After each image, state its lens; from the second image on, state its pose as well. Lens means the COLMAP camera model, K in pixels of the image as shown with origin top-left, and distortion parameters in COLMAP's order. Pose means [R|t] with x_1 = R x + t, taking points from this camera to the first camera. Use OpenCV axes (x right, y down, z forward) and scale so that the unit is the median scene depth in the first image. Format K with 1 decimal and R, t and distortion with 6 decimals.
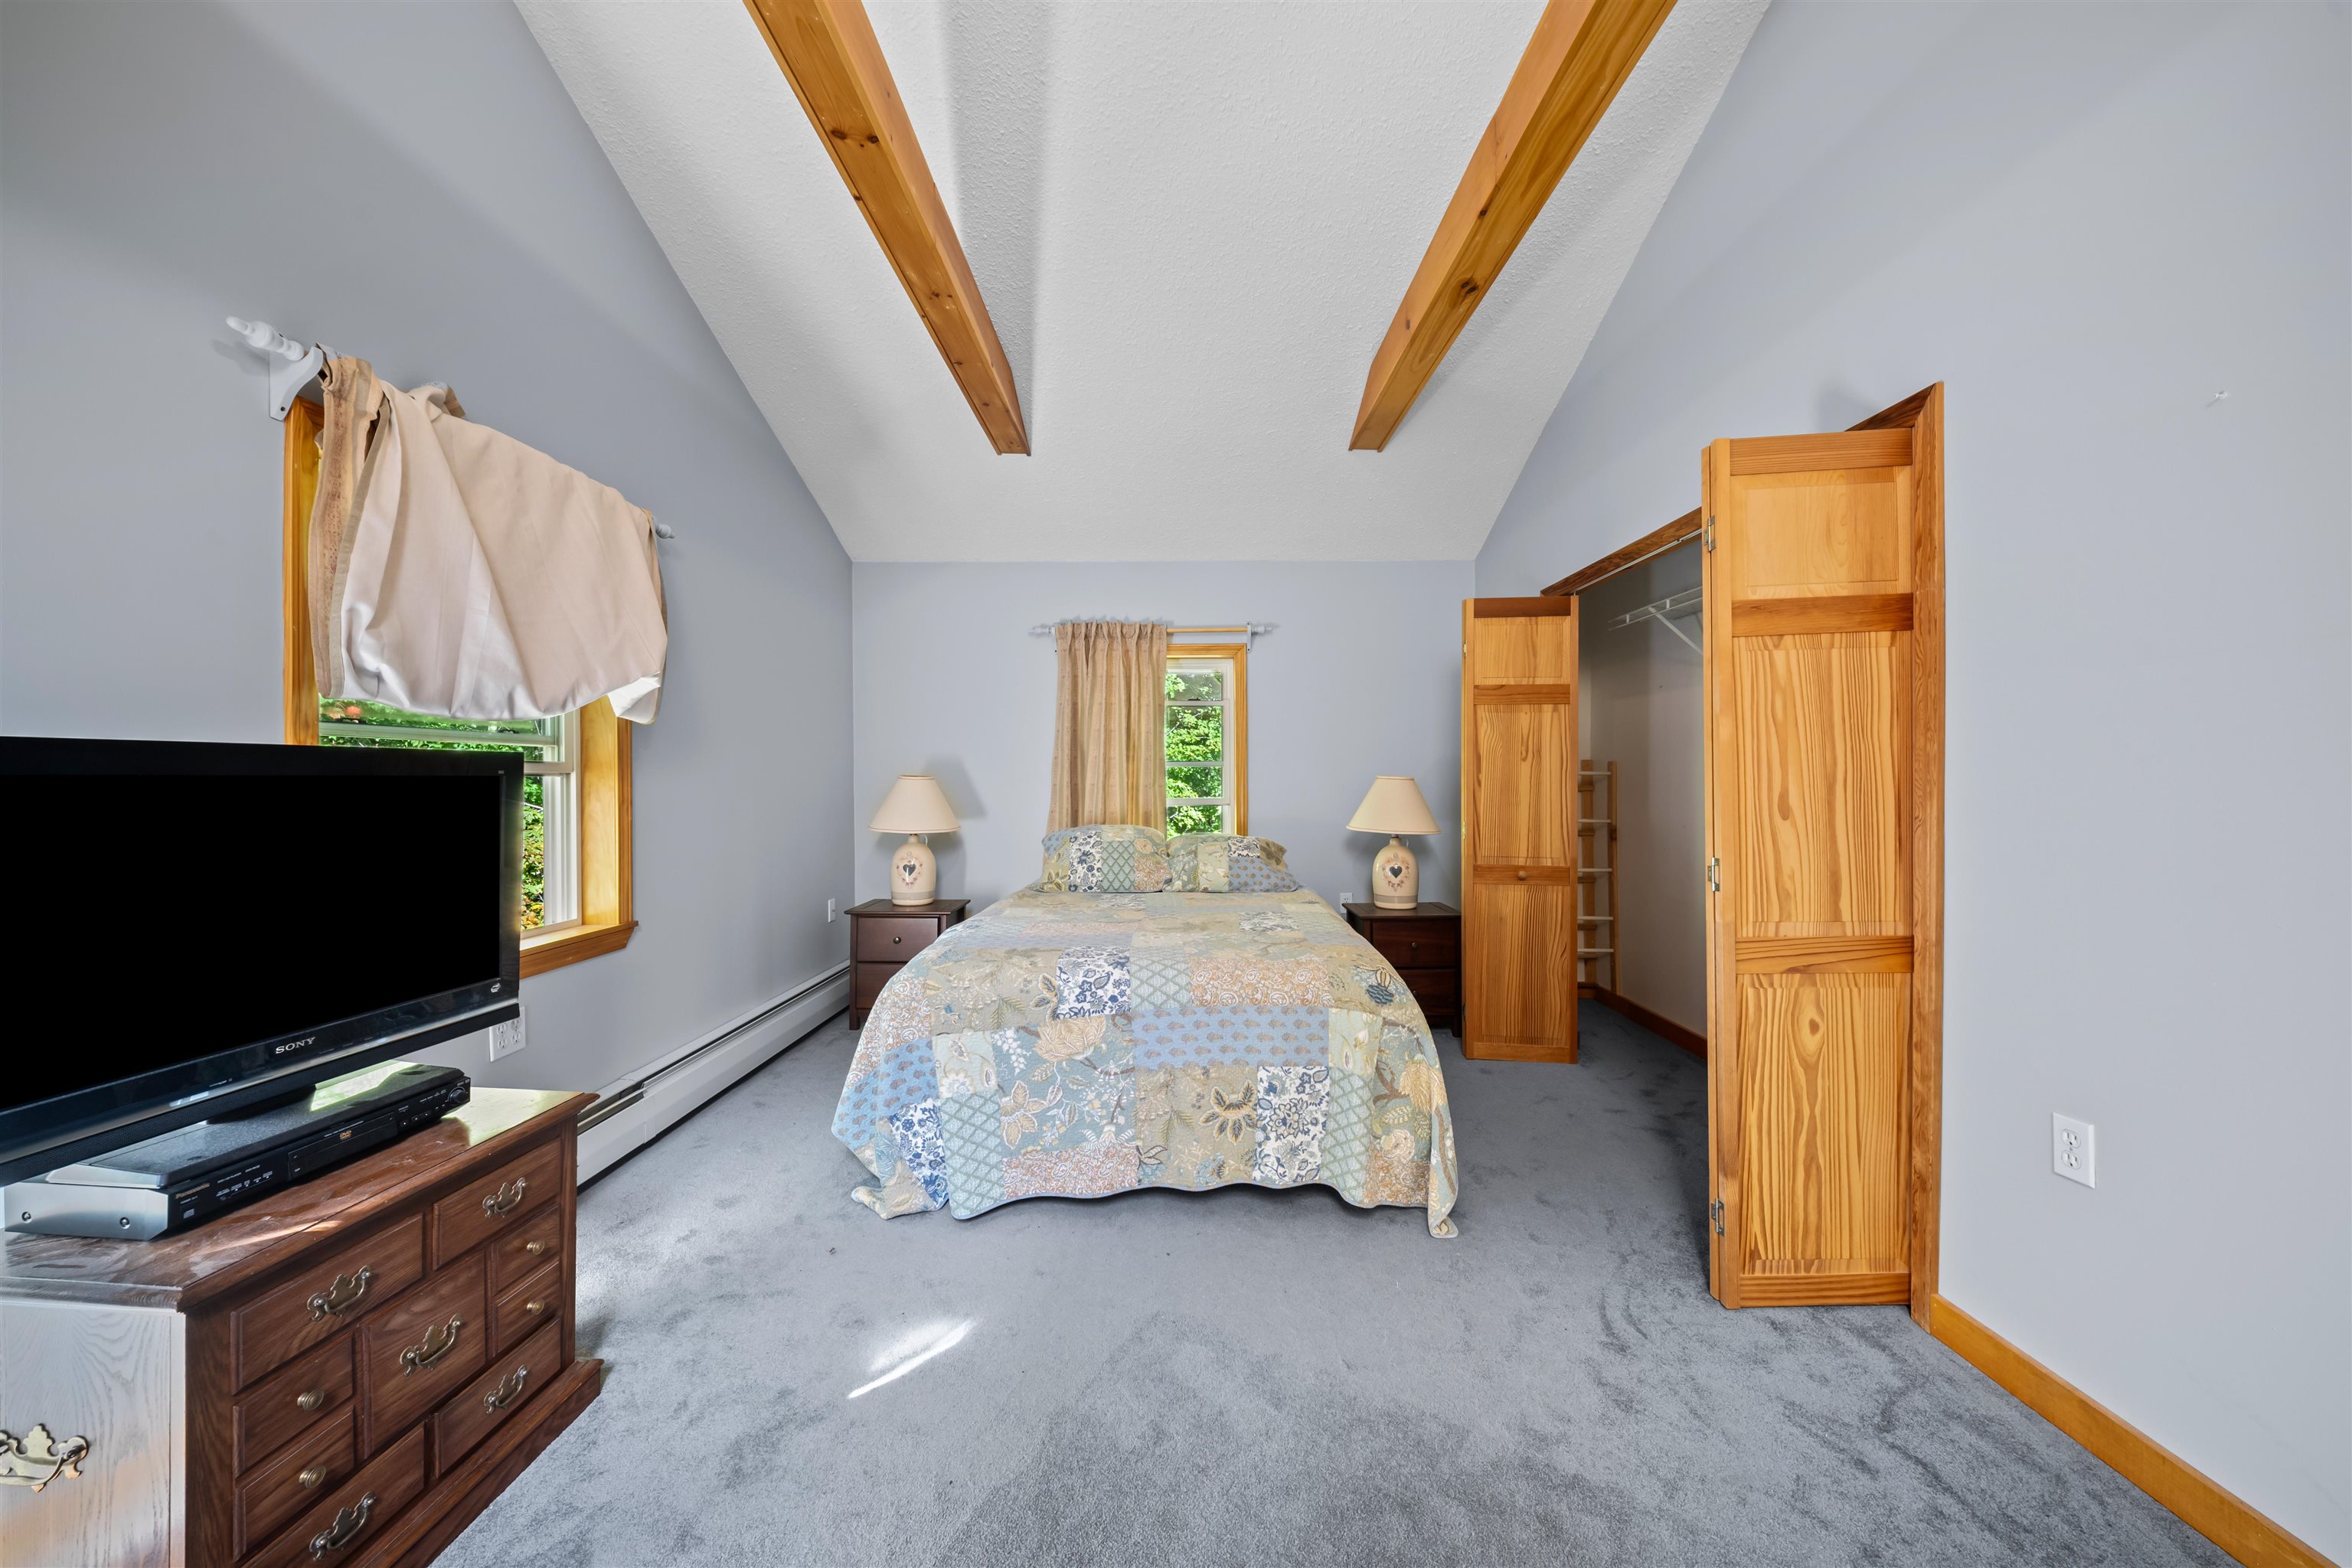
lens RADIAL K [[816.5, 0, 1163.3], [0, 816.5, 784.3], [0, 0, 1]] dist [-0.002054, -0.000840]
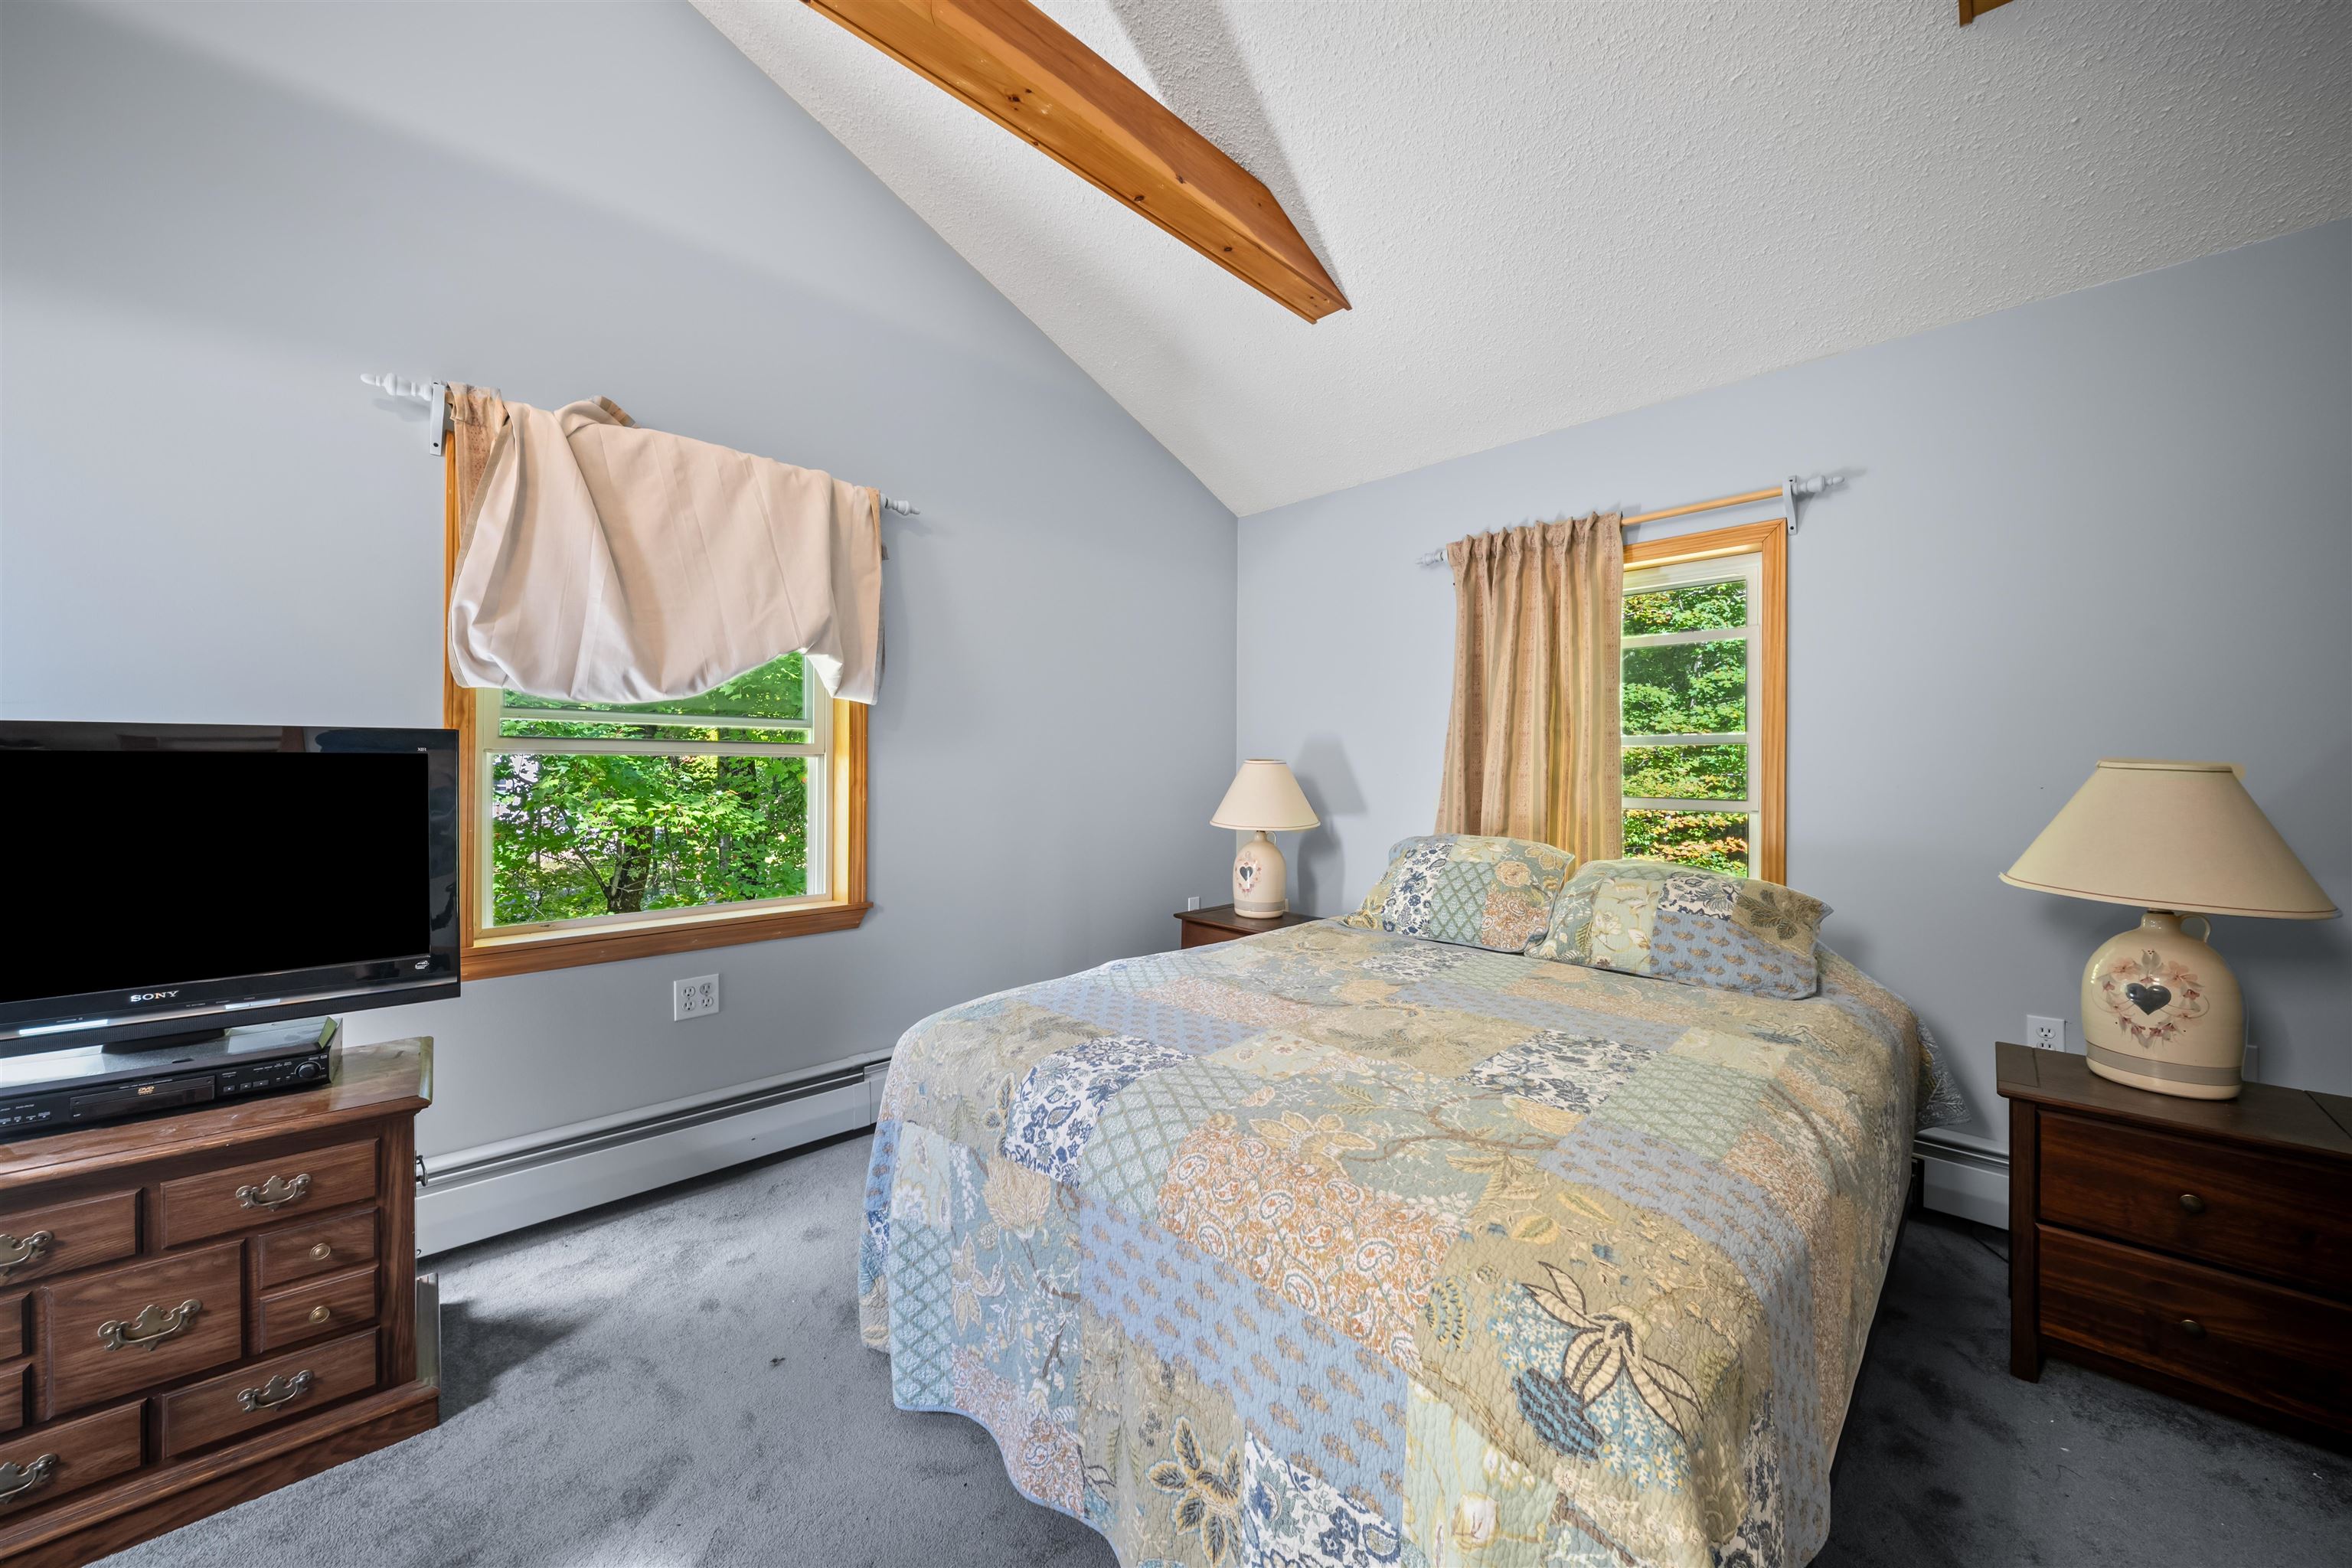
lens RADIAL K [[816.5, 0, 1182.6], [0, 816.5, 767.3], [0, 0, 1]] dist [-0.002054, -0.000840]
pose [[0.716957, 0.008884, -0.697060, 0.384311], [-0.012666, 0.999920, -0.000285, -0.002622], [0.697002, 0.009033, 0.717012, 0.655979]]
